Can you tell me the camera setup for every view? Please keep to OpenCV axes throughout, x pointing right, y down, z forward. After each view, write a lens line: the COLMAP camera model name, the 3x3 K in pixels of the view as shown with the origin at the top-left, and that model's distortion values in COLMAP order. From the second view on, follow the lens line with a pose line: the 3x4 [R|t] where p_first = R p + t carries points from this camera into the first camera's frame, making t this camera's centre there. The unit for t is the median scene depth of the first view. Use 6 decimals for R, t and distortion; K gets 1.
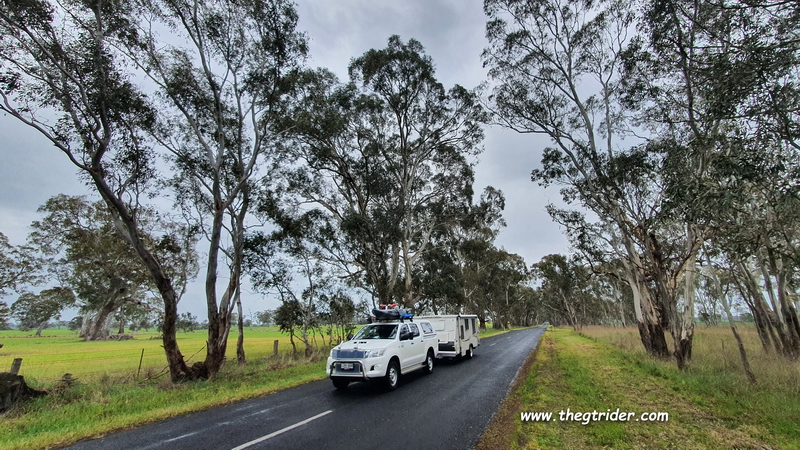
lens RADIAL K [[320.6, 0, 398.9], [0, 320.6, 225.5], [0, 0, 1]] dist [-0.000410, 0.000148]
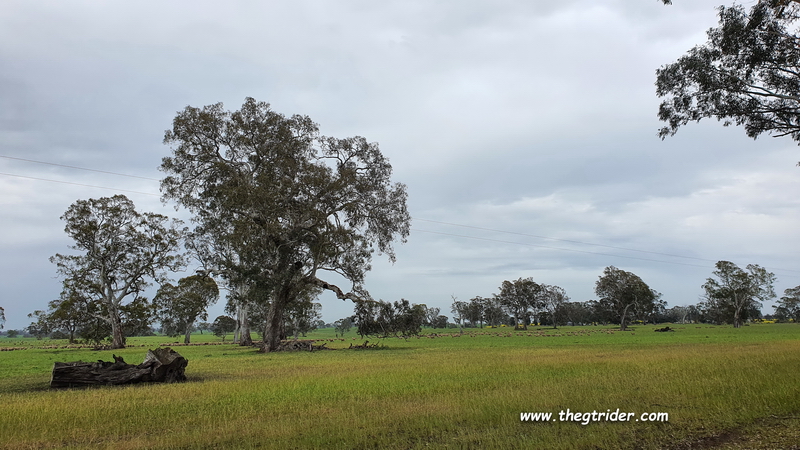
lens RADIAL K [[574.2, 0, 400.7], [0, 574.2, 224.7], [0, 0, 1]] dist [-0.000456, -0.000434]
pose [[0.902459, -0.088804, -0.421522, -0.204871], [0.142602, 0.984936, 0.097801, 0.045125], [0.406488, -0.148371, 0.901529, 0.134423]]
